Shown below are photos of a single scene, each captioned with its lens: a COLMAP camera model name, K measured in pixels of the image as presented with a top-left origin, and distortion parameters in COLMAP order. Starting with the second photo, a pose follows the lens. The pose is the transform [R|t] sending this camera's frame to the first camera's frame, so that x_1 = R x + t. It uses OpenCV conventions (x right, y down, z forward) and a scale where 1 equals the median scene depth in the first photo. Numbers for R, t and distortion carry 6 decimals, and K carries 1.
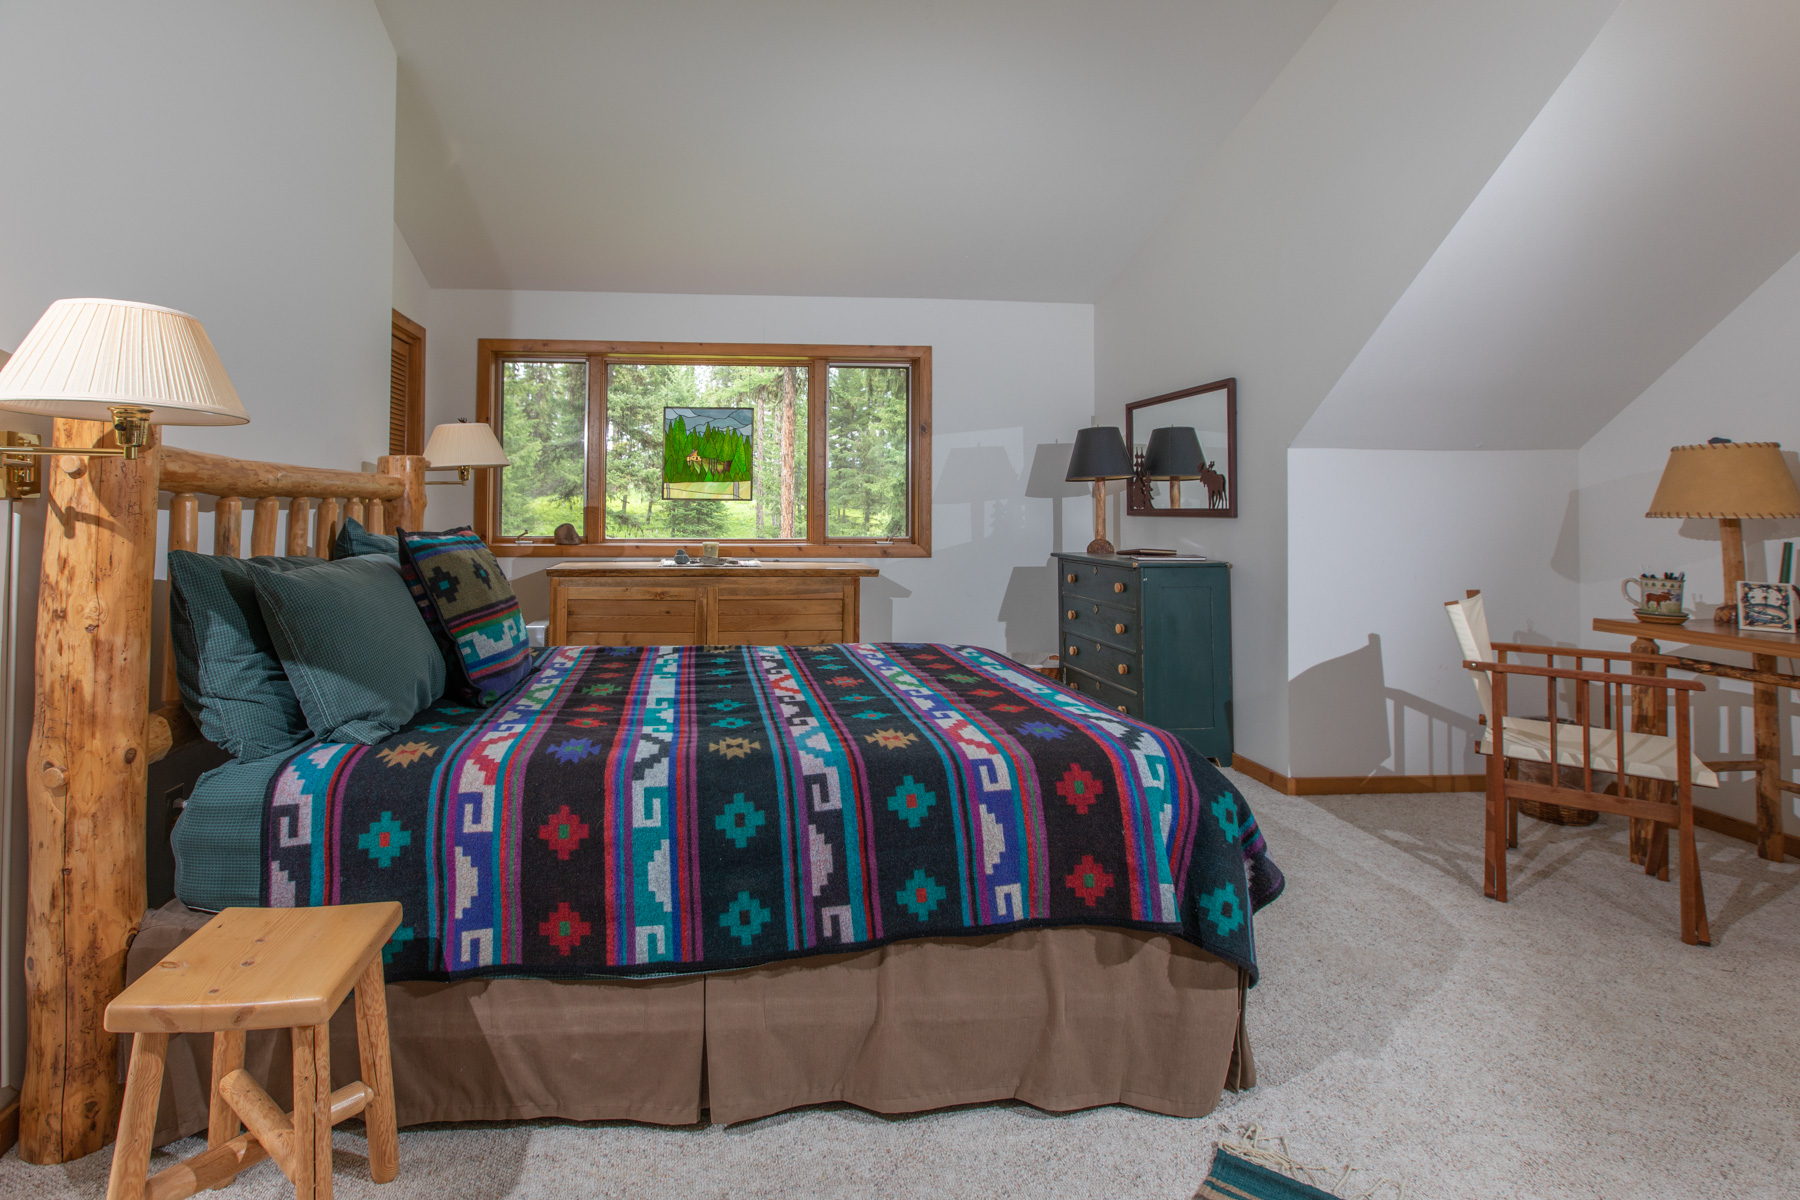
lens RADIAL K [[825.0, 0, 892.8], [0, 825.0, 505.2], [0, 0, 1]] dist [-0.002751, -0.000392]
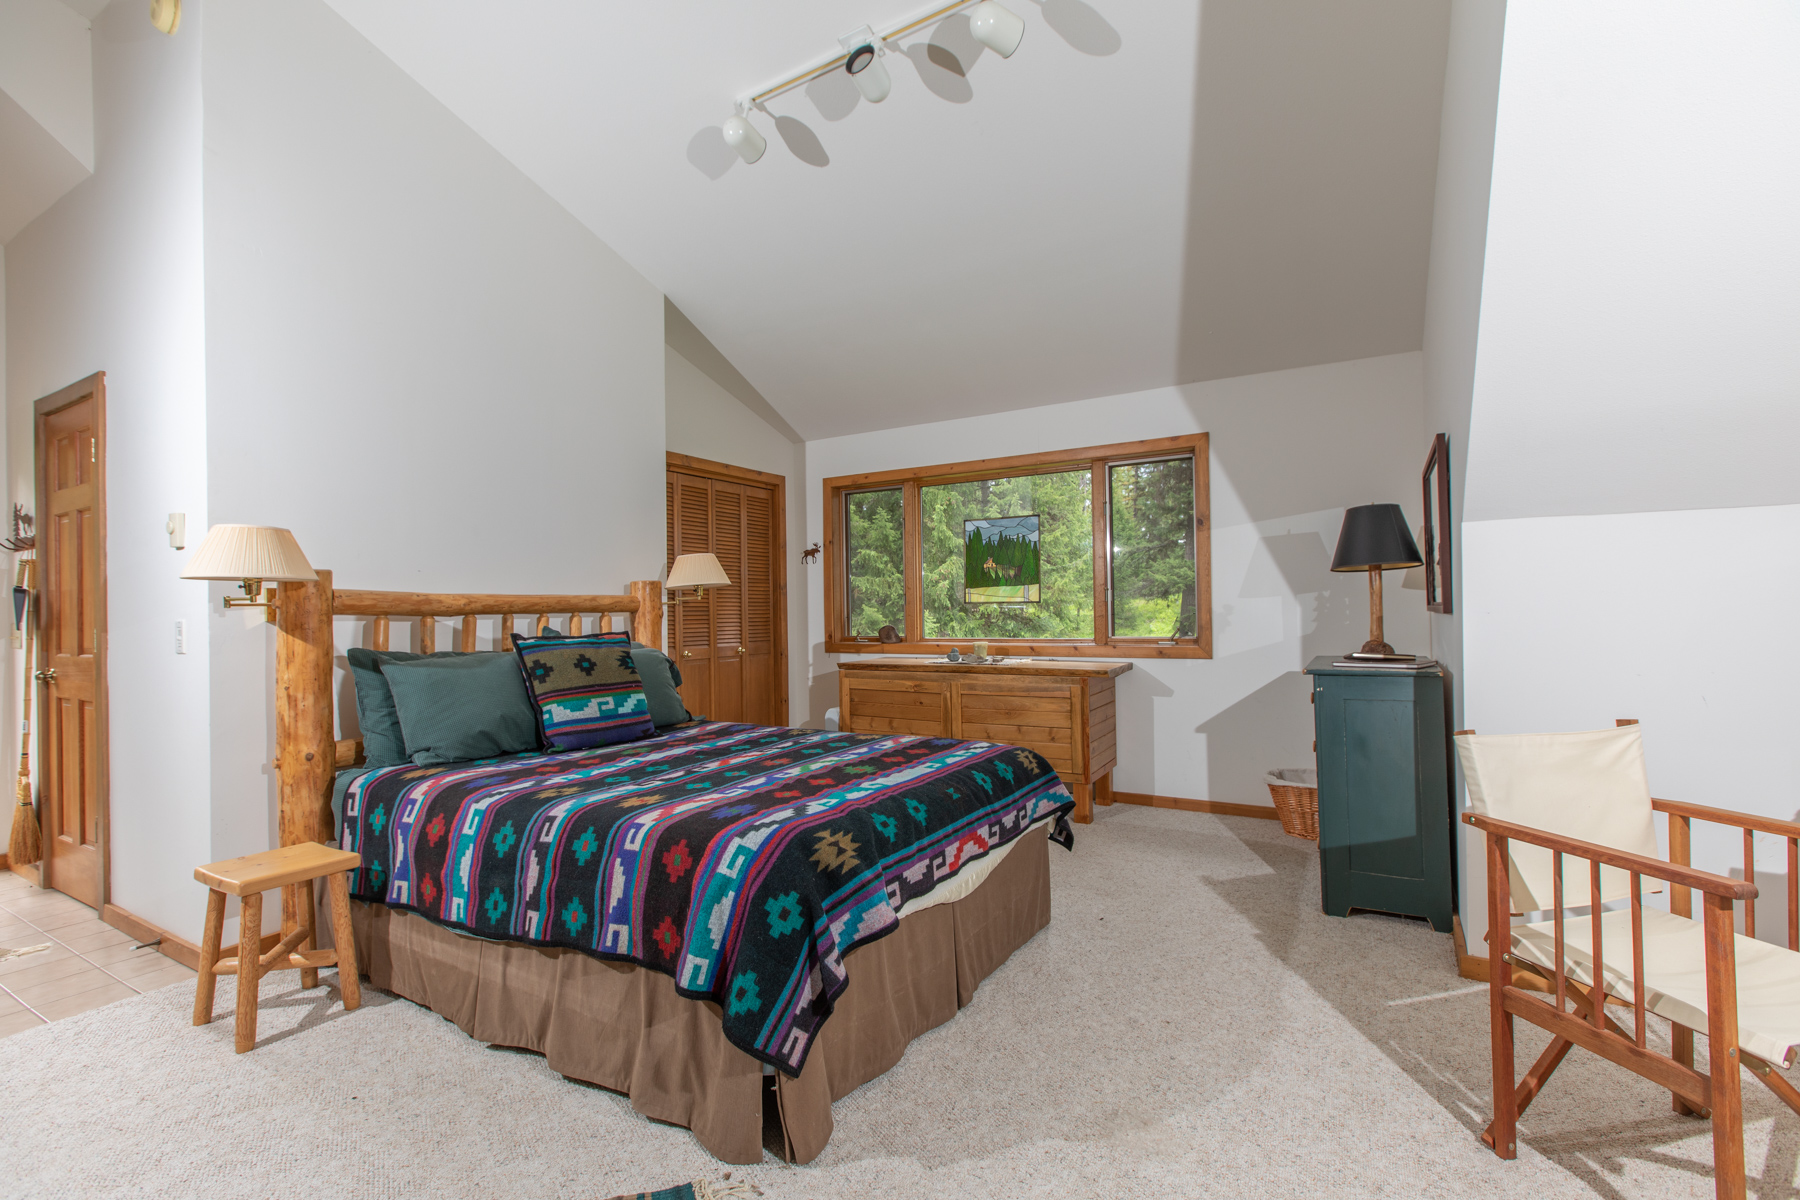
lens RADIAL K [[797.5, 0, 898.3], [0, 797.5, 604.1], [0, 0, 1]] dist [-0.000018, -0.000093]
pose [[0.823576, -0.023380, -0.566724, 0.820999], [0.023542, 0.999698, -0.007031, -0.001632], [0.566717, -0.007551, 0.823878, 0.169956]]
